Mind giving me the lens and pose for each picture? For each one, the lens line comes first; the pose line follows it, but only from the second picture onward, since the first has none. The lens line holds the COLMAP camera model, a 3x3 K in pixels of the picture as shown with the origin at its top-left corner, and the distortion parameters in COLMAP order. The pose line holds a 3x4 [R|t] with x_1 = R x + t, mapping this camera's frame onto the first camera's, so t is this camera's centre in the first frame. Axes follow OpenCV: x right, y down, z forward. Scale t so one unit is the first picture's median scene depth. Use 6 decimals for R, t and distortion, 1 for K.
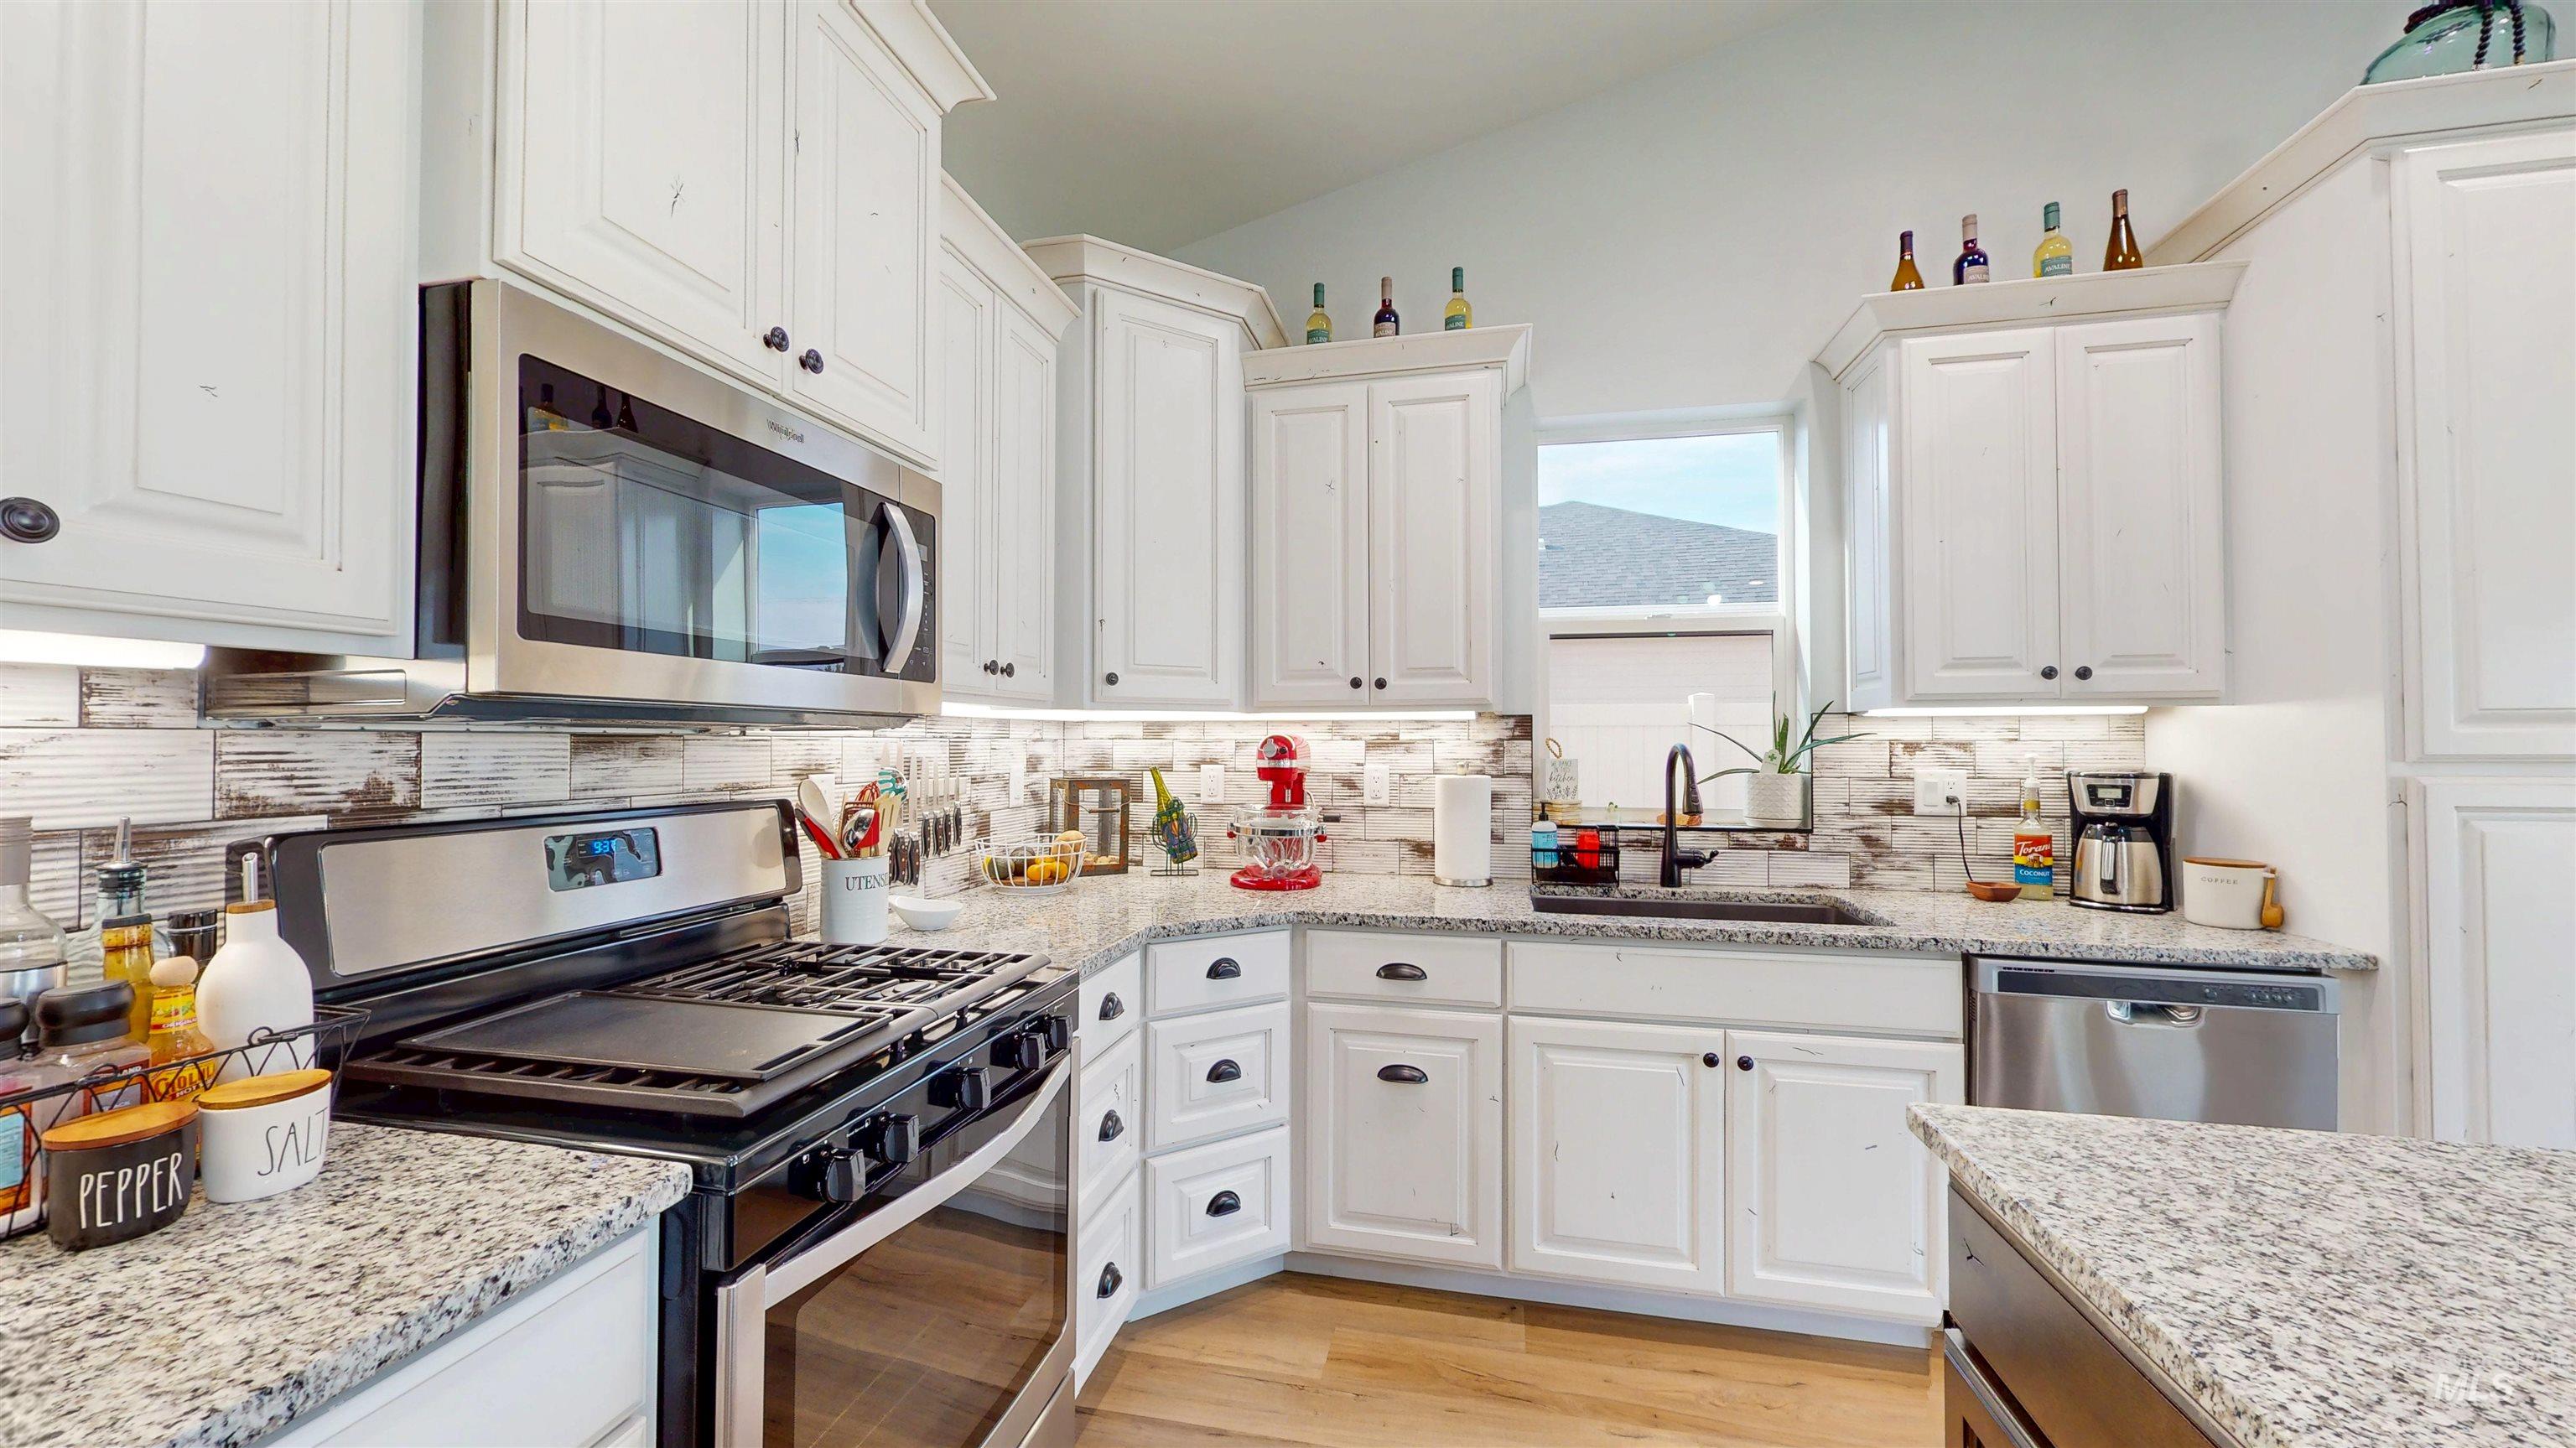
lens RADIAL K [[945.6, 0, 1287.8], [0, 945.6, 727.9], [0, 0, 1]] dist [-0.000019, 0.000388]
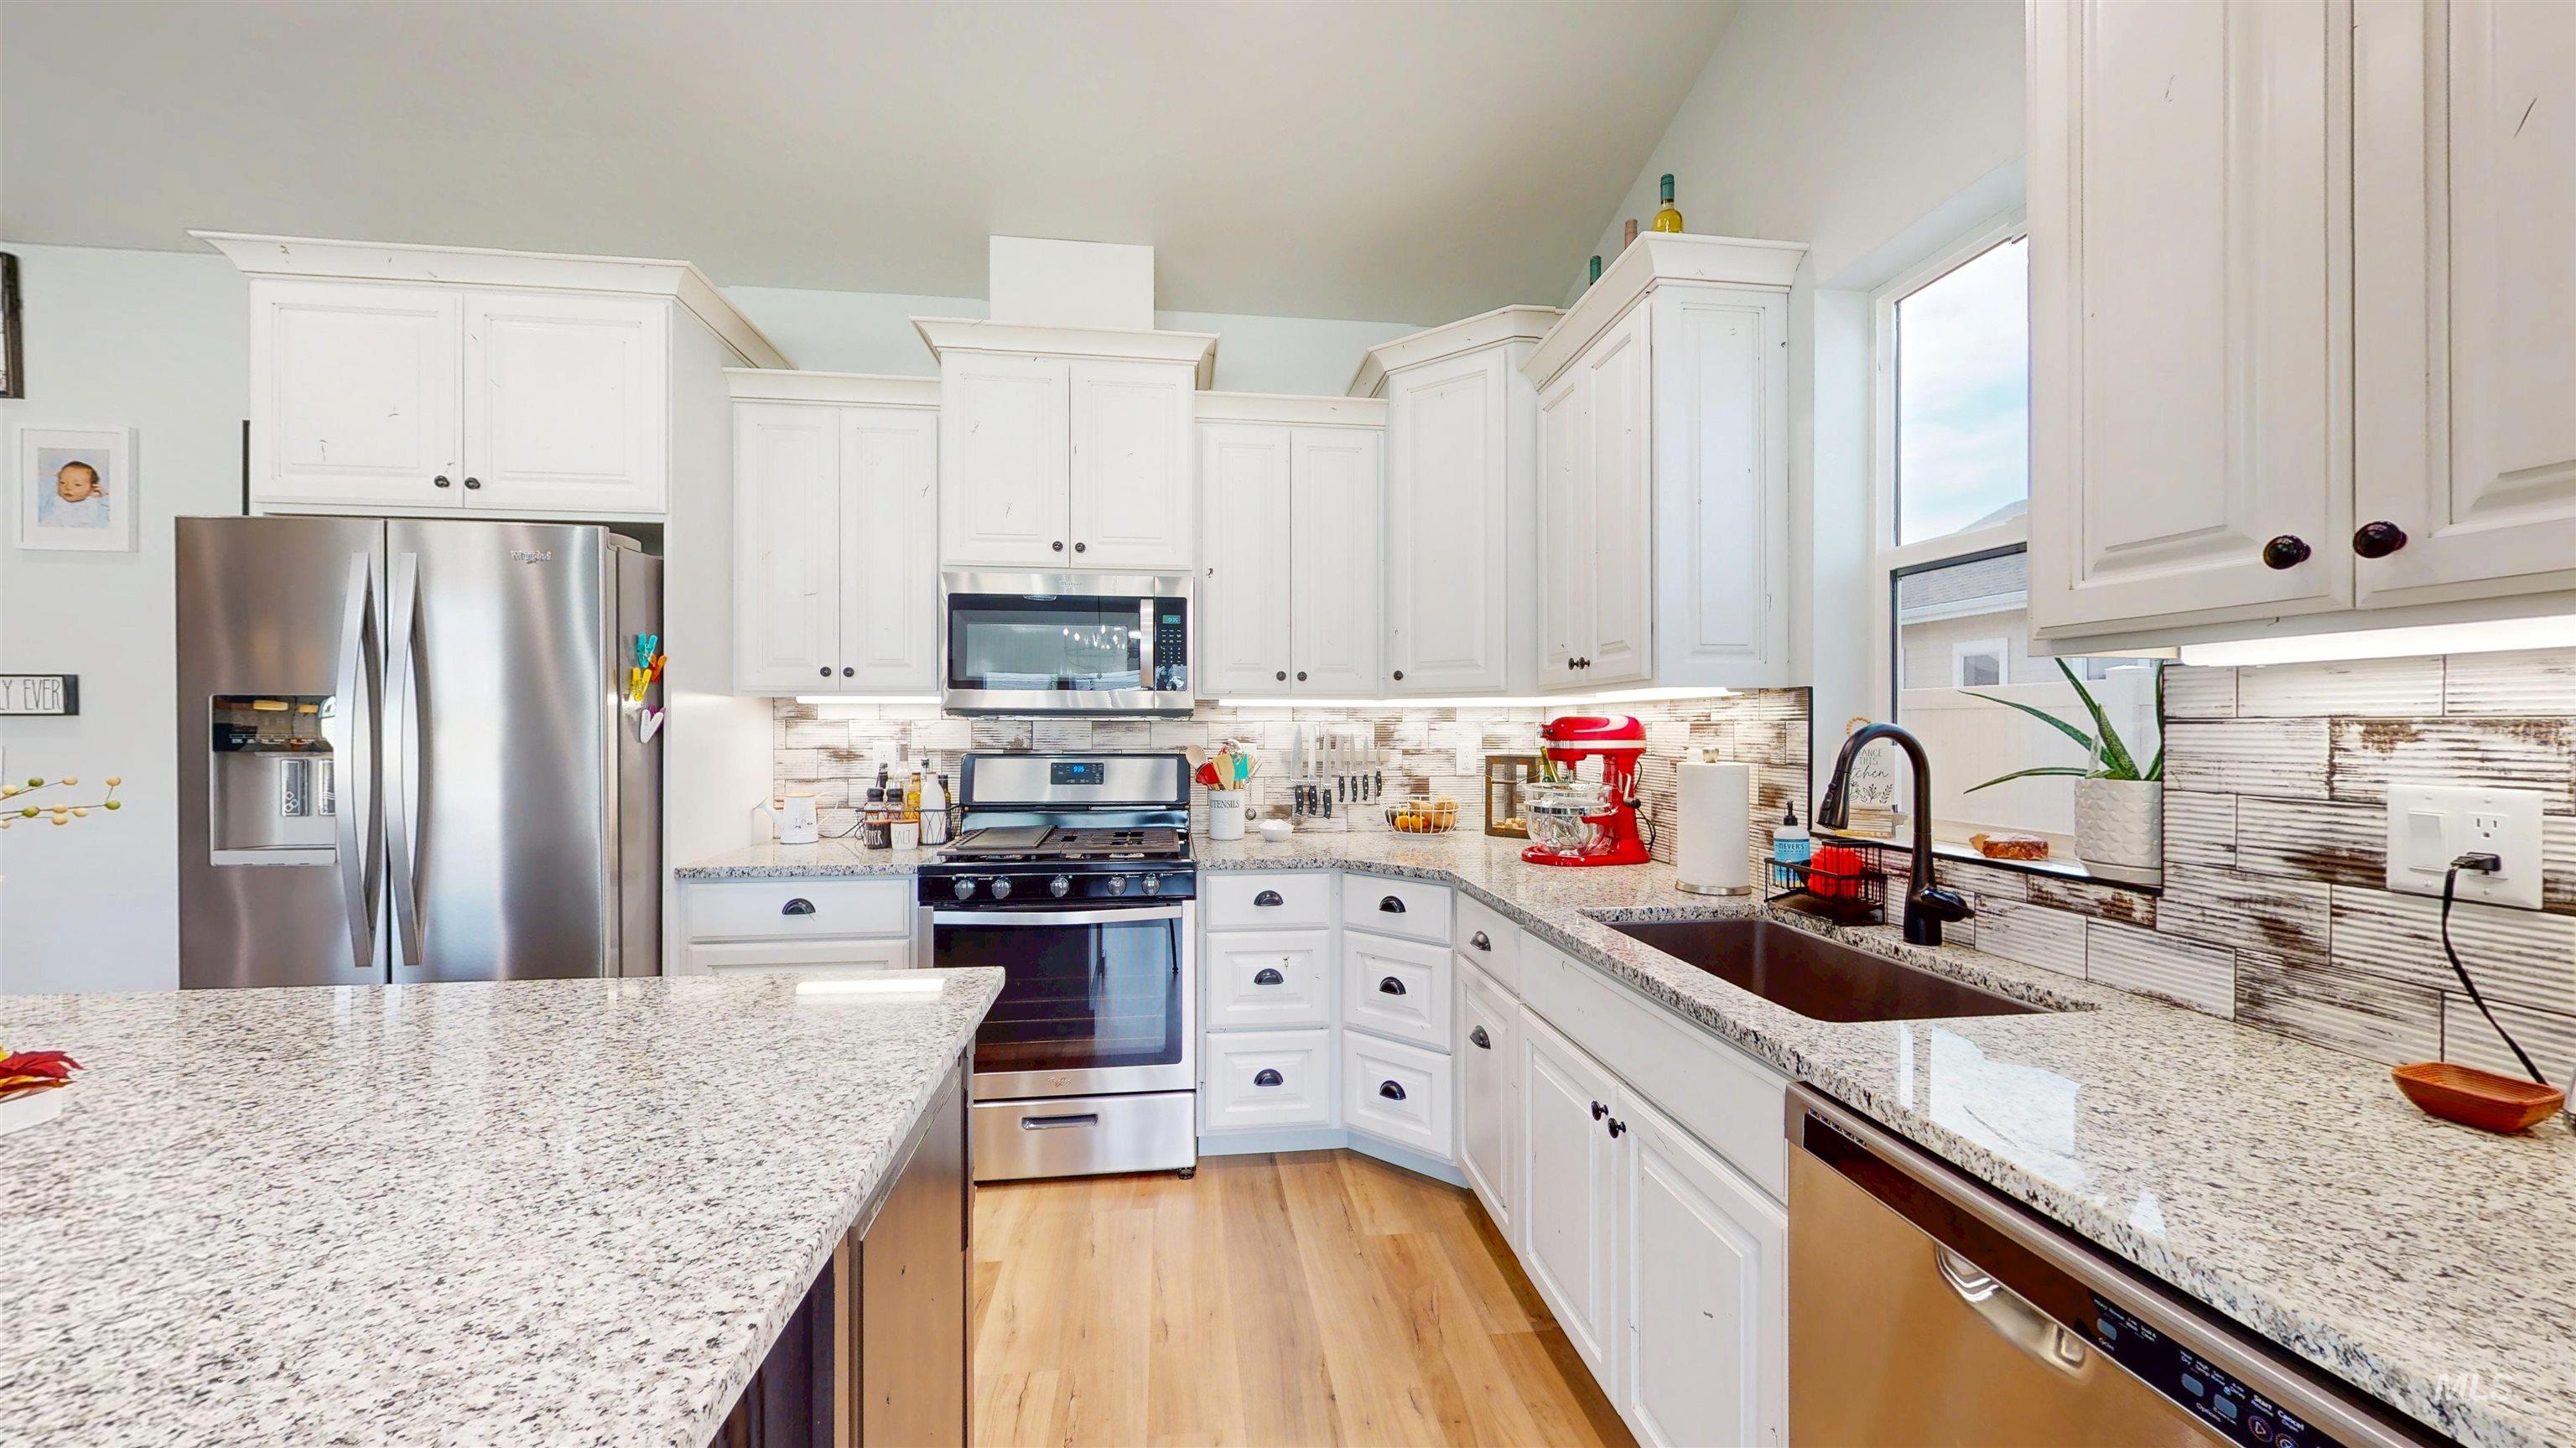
lens RADIAL K [[945.6, 0, 1287.7], [0, 945.6, 729.3], [0, 0, 1]] dist [-0.000019, 0.000388]
pose [[0.335800, 0.002859, -0.941929, 0.906061], [0.015037, 0.999852, 0.008396, 0.008123], [0.941813, -0.016983, 0.335707, 0.385417]]
